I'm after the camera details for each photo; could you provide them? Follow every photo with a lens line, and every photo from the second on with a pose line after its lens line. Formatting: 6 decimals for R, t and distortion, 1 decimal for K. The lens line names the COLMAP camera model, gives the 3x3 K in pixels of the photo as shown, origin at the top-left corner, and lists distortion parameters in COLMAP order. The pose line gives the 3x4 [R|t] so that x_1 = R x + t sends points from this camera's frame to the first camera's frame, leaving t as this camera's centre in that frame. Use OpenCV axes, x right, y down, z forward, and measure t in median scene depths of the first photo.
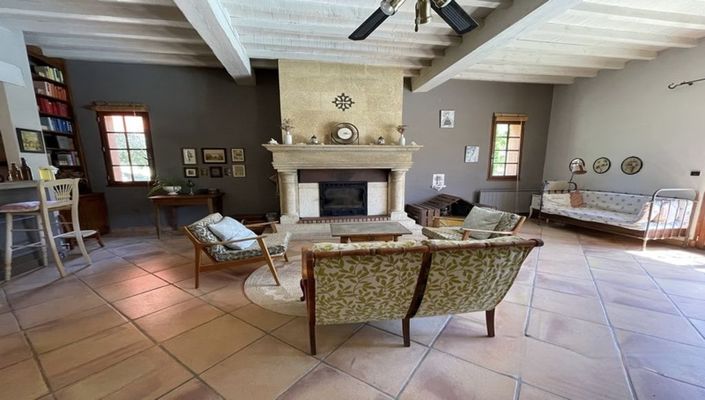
lens RADIAL K [[283.7, 0, 350.3], [0, 283.7, 210.3], [0, 0, 1]] dist [-0.001939, -0.000181]
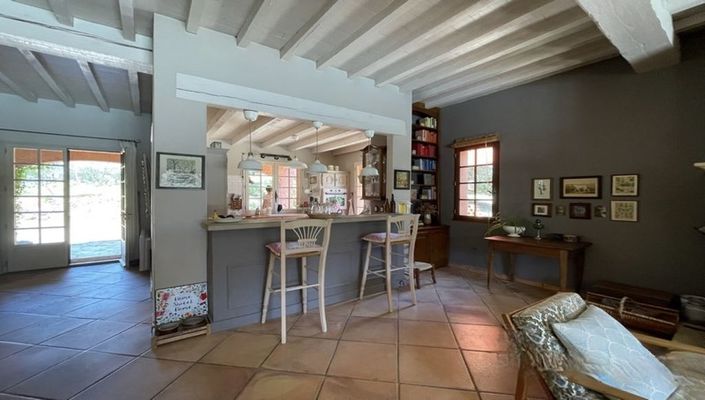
lens RADIAL K [[283.7, 0, 350.3], [0, 283.7, 210.3], [0, 0, 1]] dist [-0.001939, -0.000181]
pose [[0.439470, 0.047642, -0.896993, -0.114381], [-0.142196, 0.989691, -0.017102, -0.050344], [0.886931, 0.135065, 0.441714, 0.228820]]
